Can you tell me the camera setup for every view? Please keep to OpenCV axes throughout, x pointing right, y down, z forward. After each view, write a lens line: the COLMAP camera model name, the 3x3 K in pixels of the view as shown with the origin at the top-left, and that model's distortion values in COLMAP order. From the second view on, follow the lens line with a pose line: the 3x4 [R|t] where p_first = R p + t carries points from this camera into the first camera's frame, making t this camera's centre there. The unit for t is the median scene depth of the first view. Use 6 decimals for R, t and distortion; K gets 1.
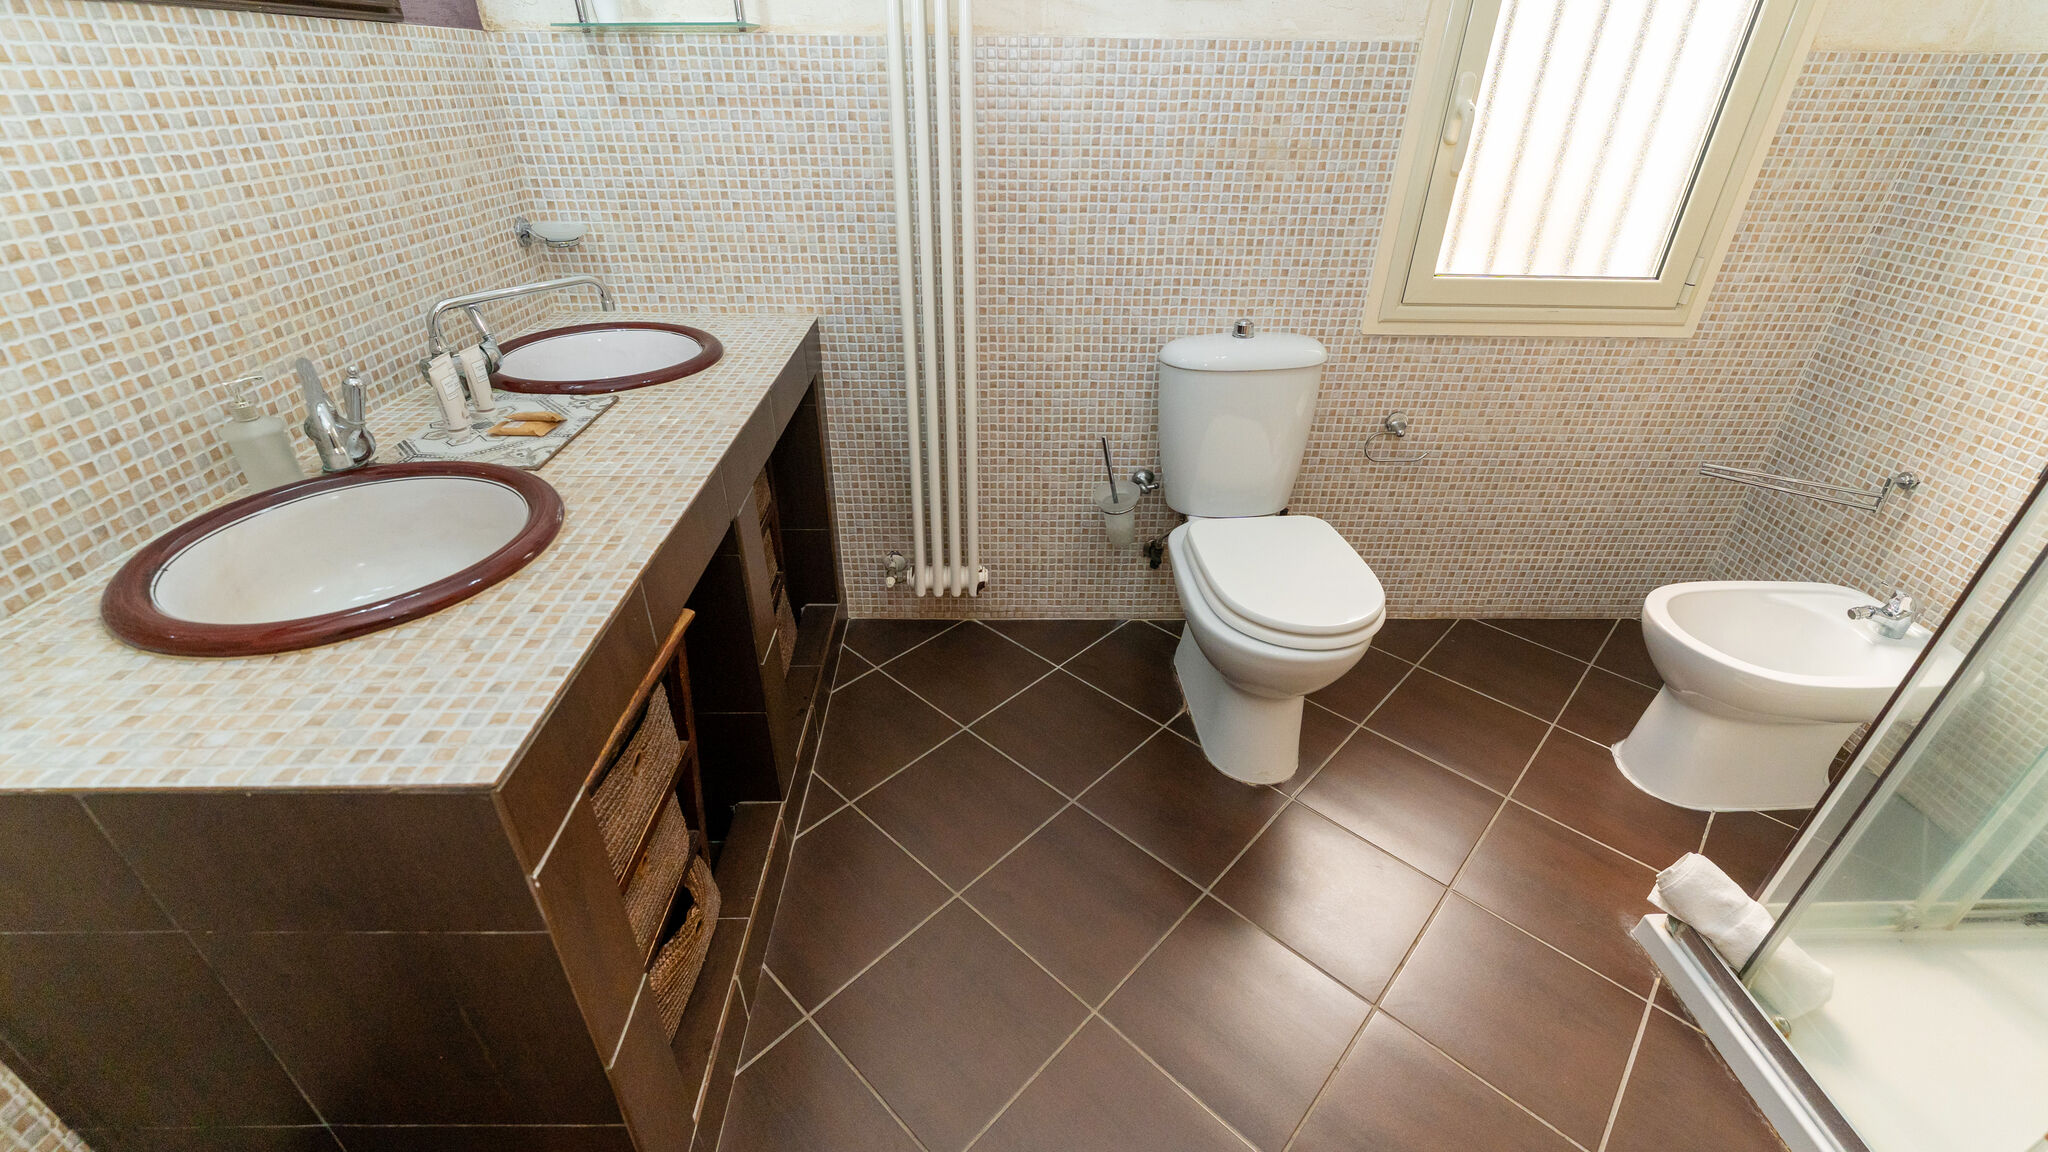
lens RADIAL K [[849.2, 0, 1040.4], [0, 849.2, 527.8], [0, 0, 1]] dist [-0.005192, 0.000293]
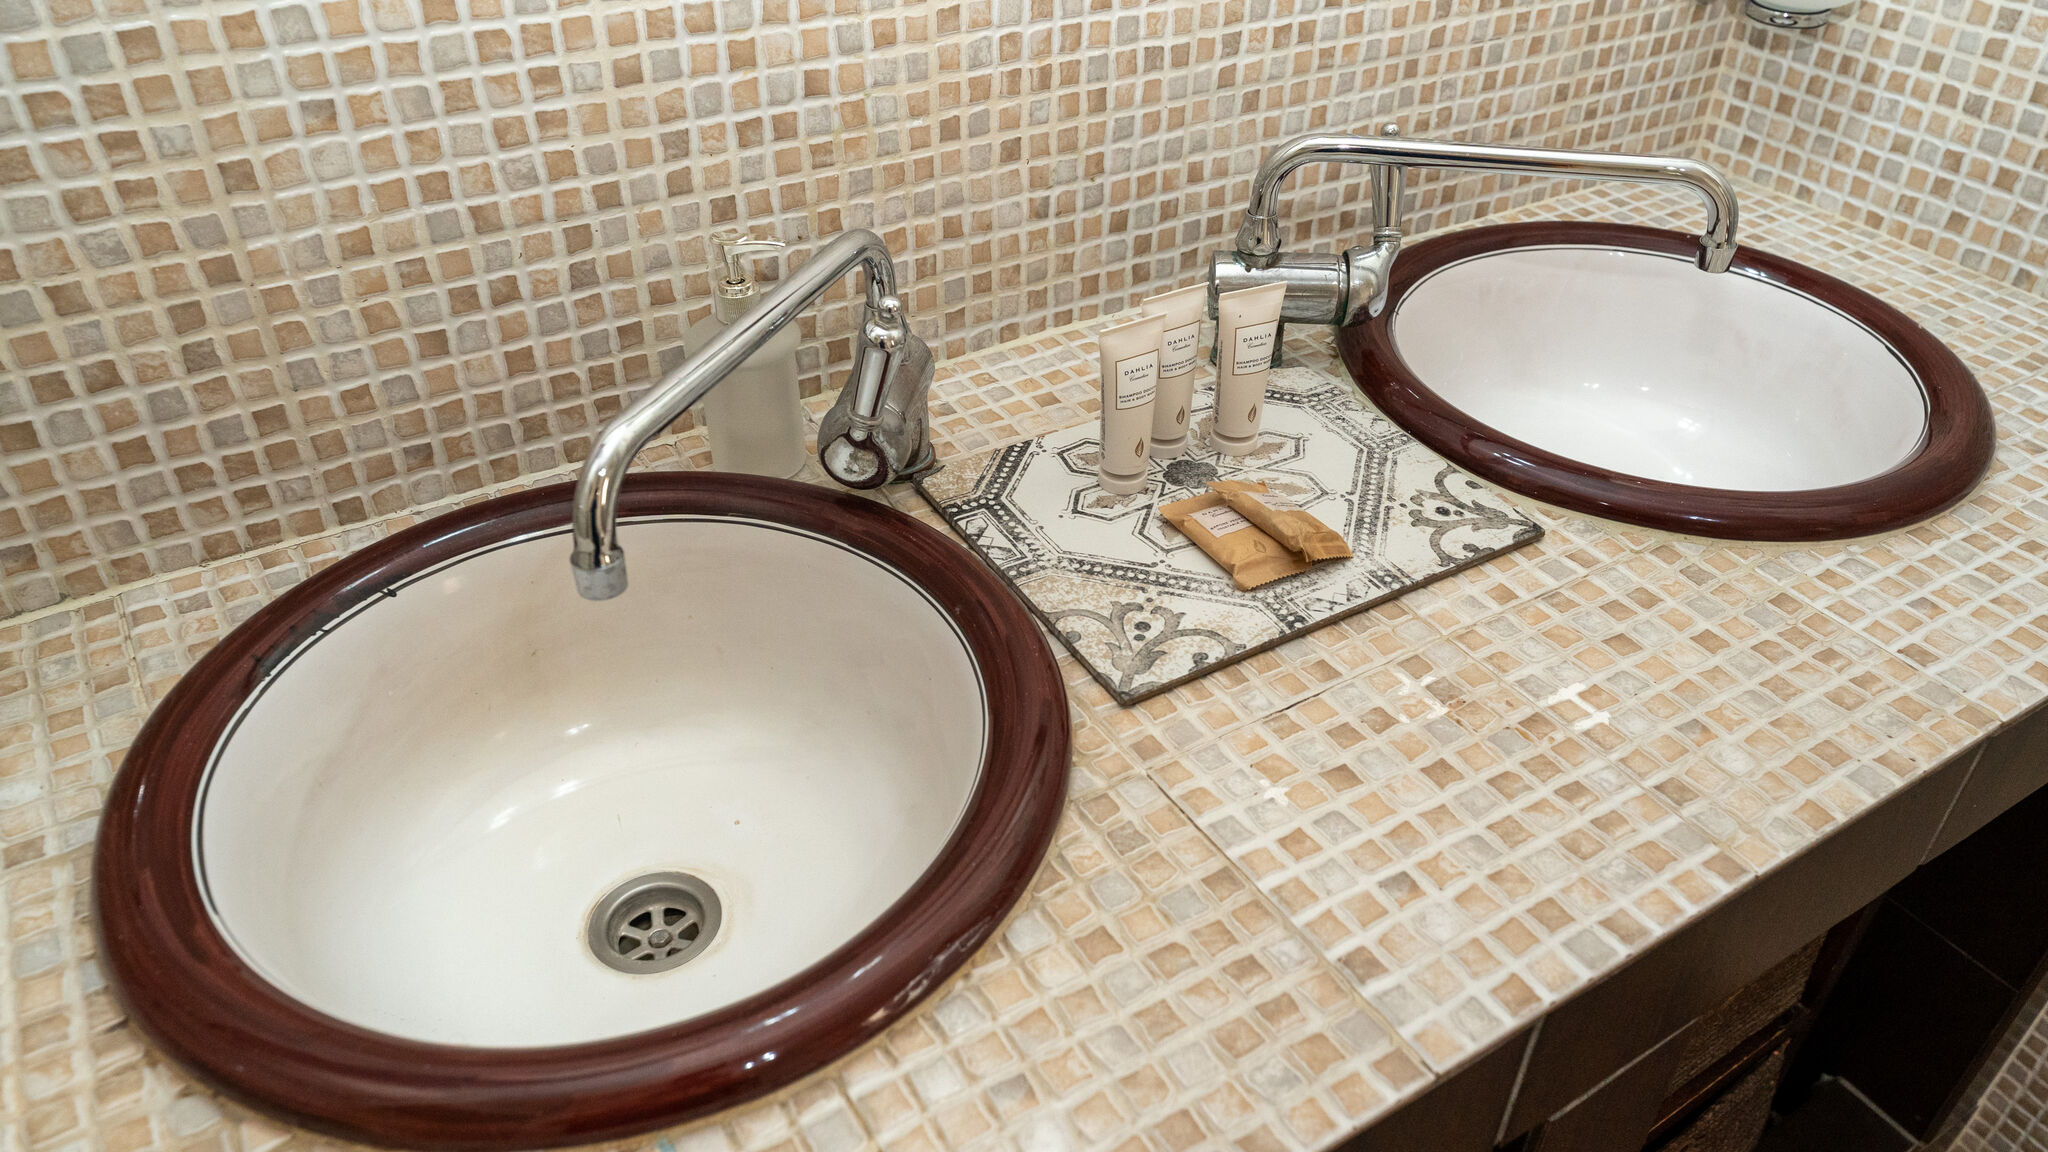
lens RADIAL K [[1479.1, 0, 1055.2], [0, 1479.1, 547.9], [0, 0, 1]] dist [-0.004770, 0.003035]
pose [[0.481636, 0.505805, -0.715673, -0.227129], [-0.428184, 0.848342, 0.311409, -0.362279], [0.764647, 0.156454, 0.625169, 0.678249]]
